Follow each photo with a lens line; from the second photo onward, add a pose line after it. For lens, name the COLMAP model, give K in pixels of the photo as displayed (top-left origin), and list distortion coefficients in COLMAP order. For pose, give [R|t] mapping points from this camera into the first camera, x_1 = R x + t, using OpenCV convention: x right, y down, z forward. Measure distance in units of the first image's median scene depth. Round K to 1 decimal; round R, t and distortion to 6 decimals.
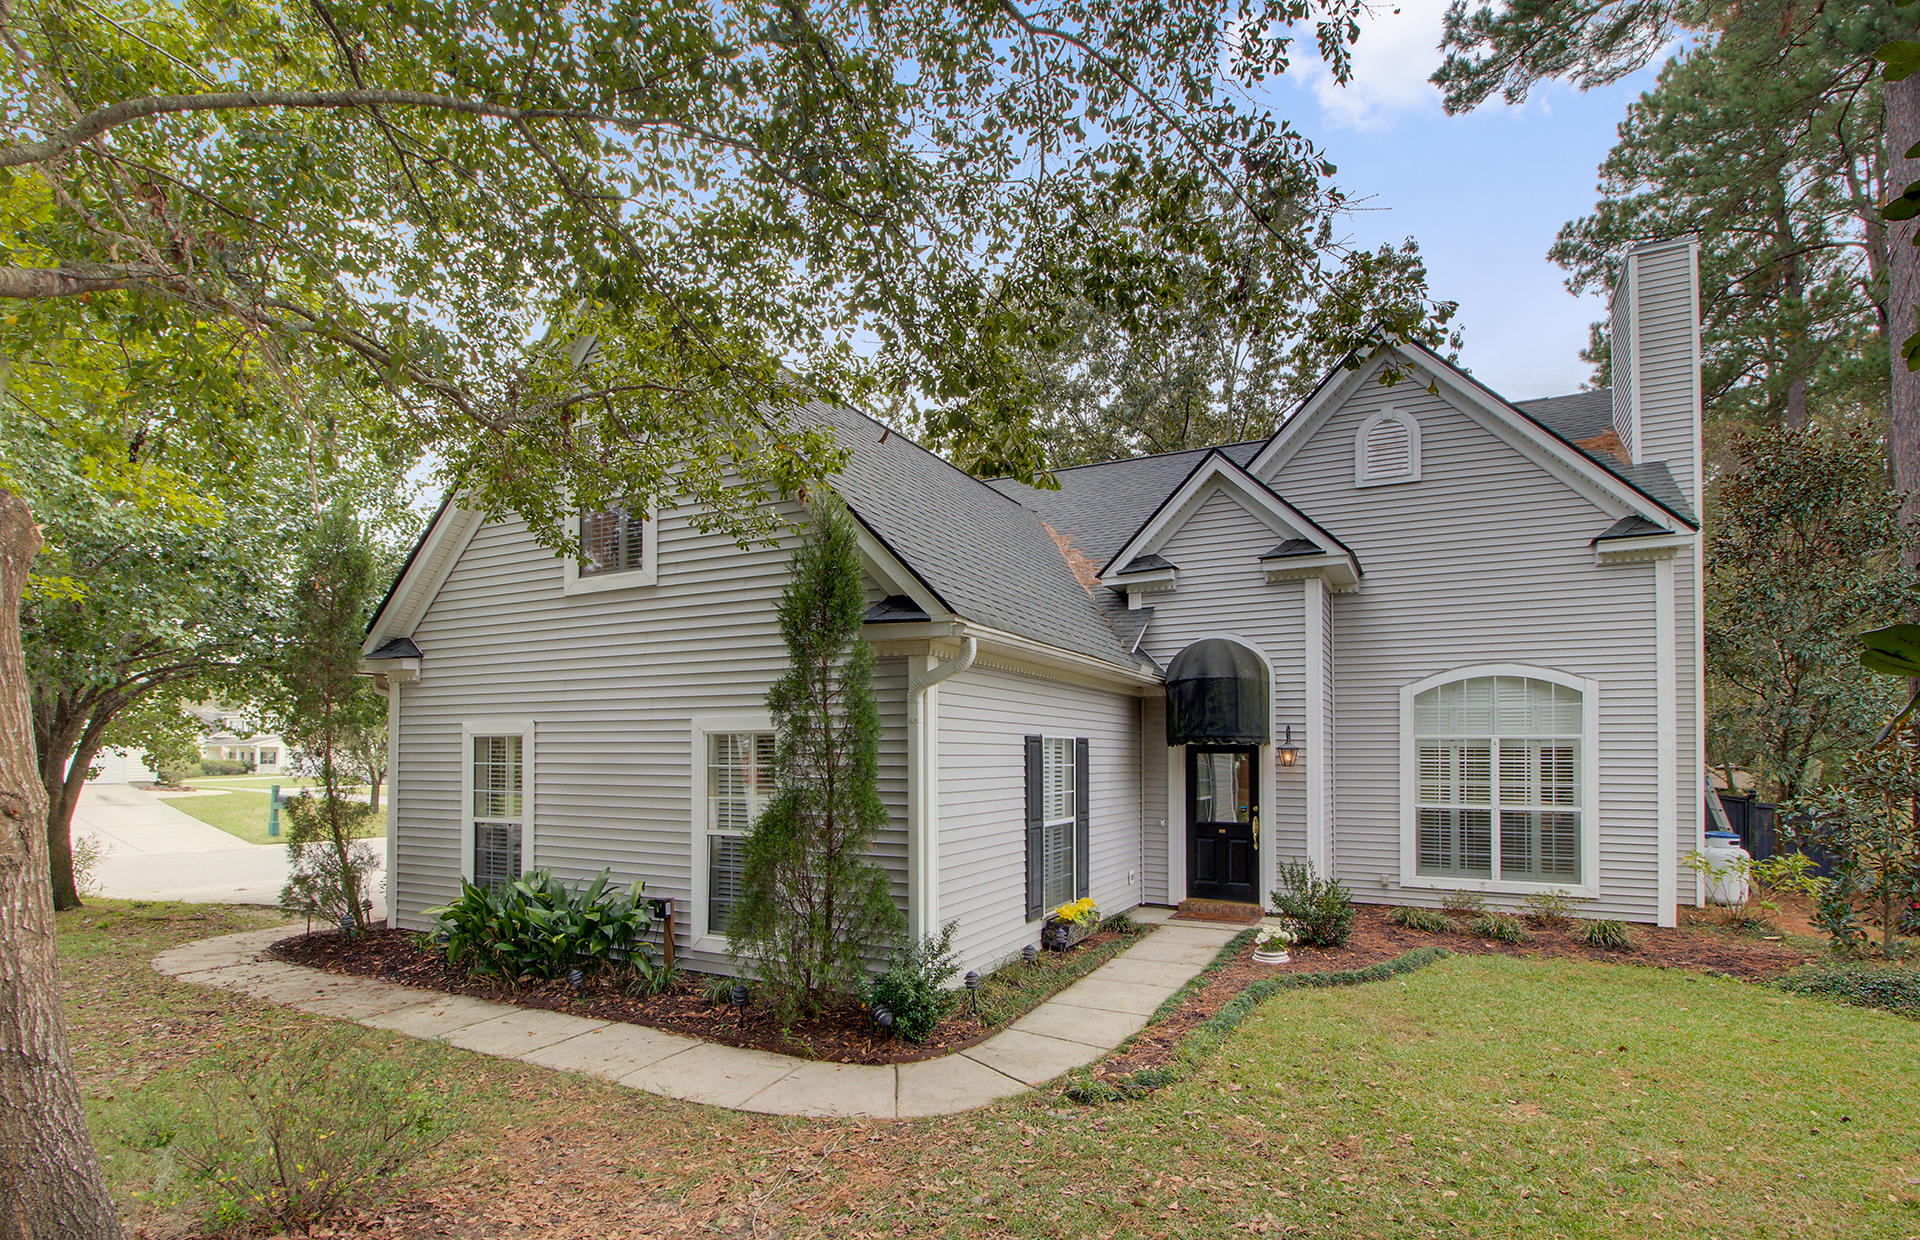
lens RADIAL K [[899.3, 0, 953.9], [0, 899.3, 768.7], [0, 0, 1]] dist [-0.008175, -0.006910]
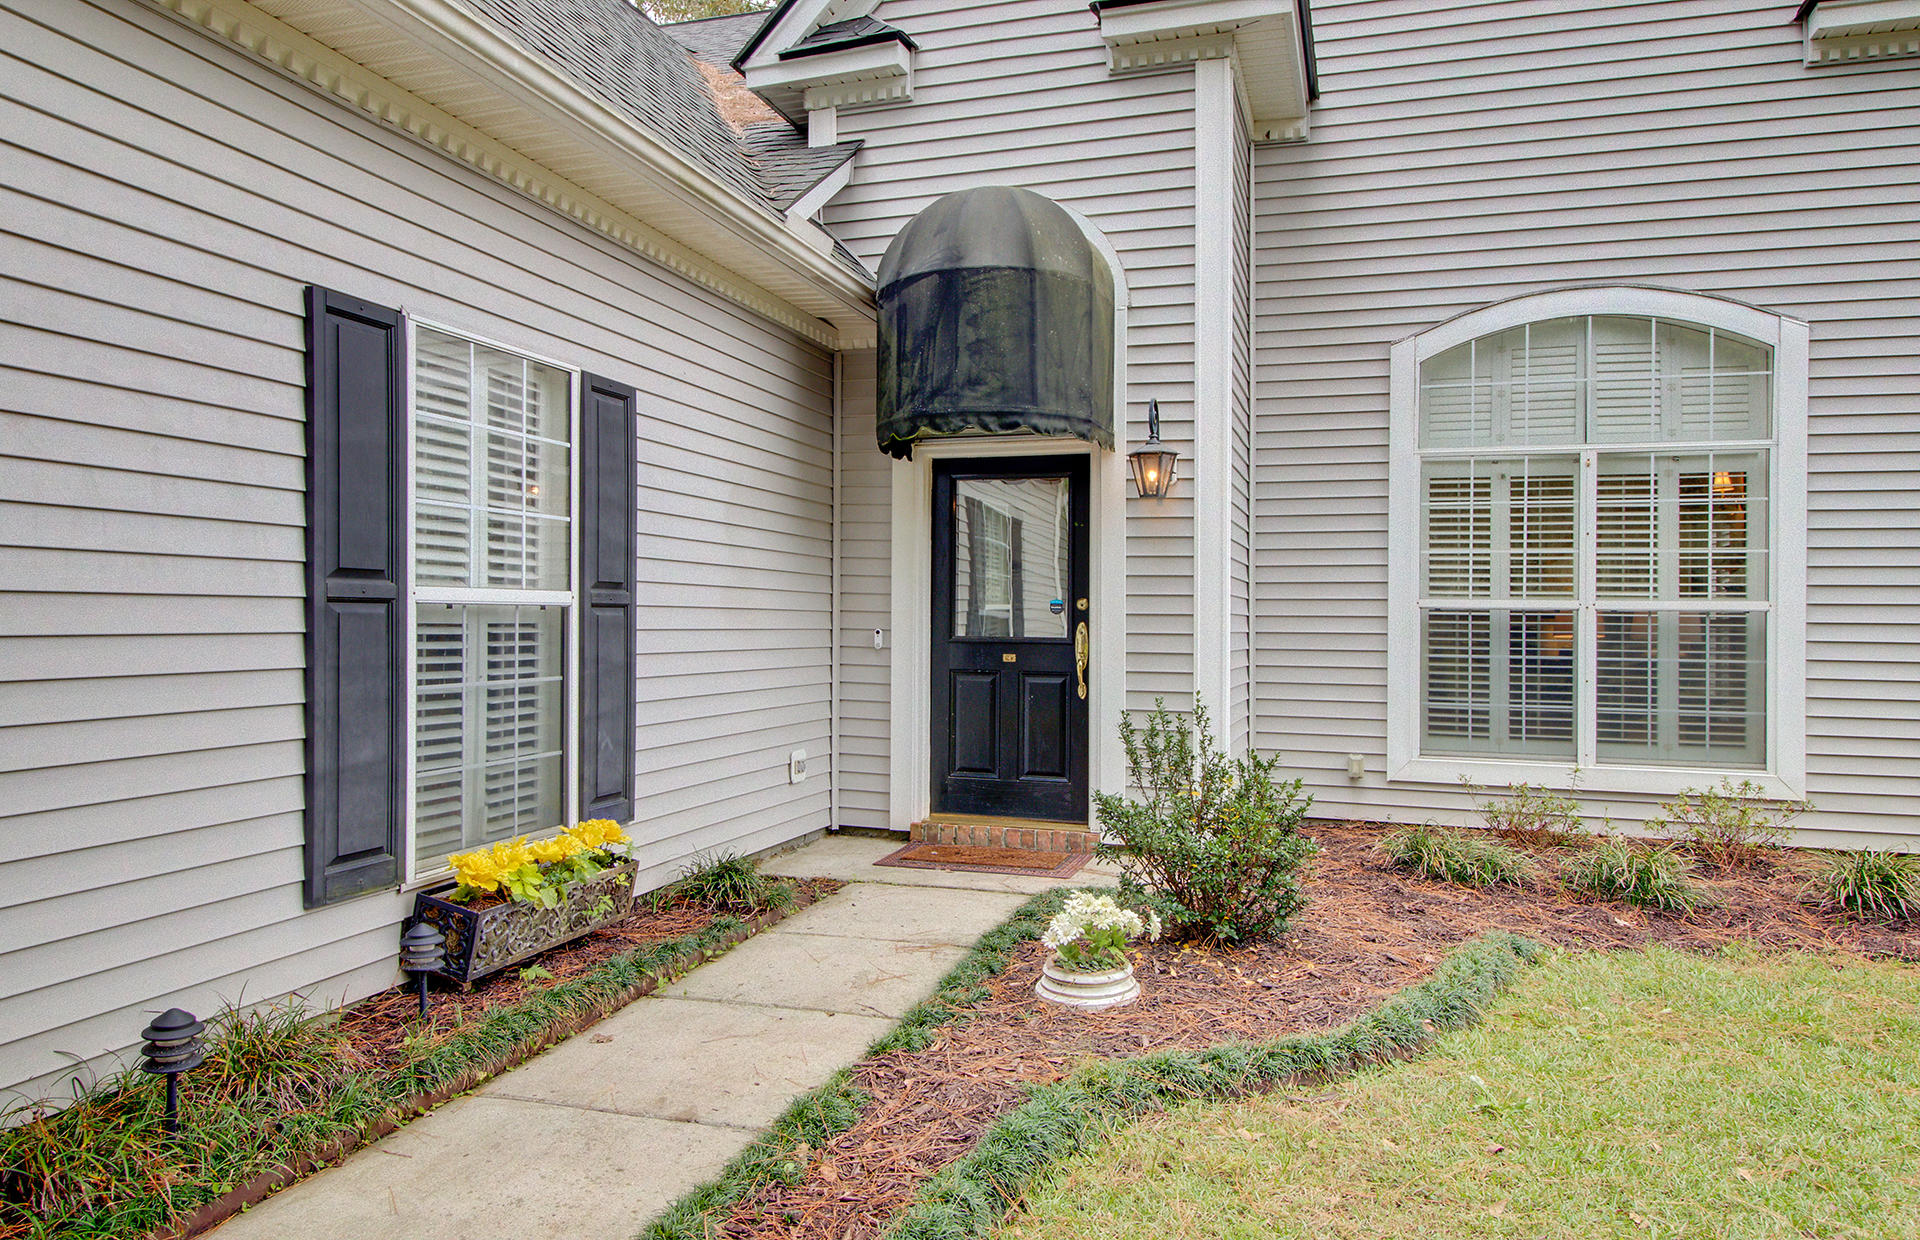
lens RADIAL K [[1361.3, 0, 959.3], [0, 1361.3, 620.0], [0, 0, 1]] dist [0.005062, -0.001293]
pose [[0.980072, 0.009732, 0.198403, 0.157937], [-0.010036, 0.999950, 0.000528, 0.055883], [-0.198387, -0.002508, 0.980120, 0.394299]]
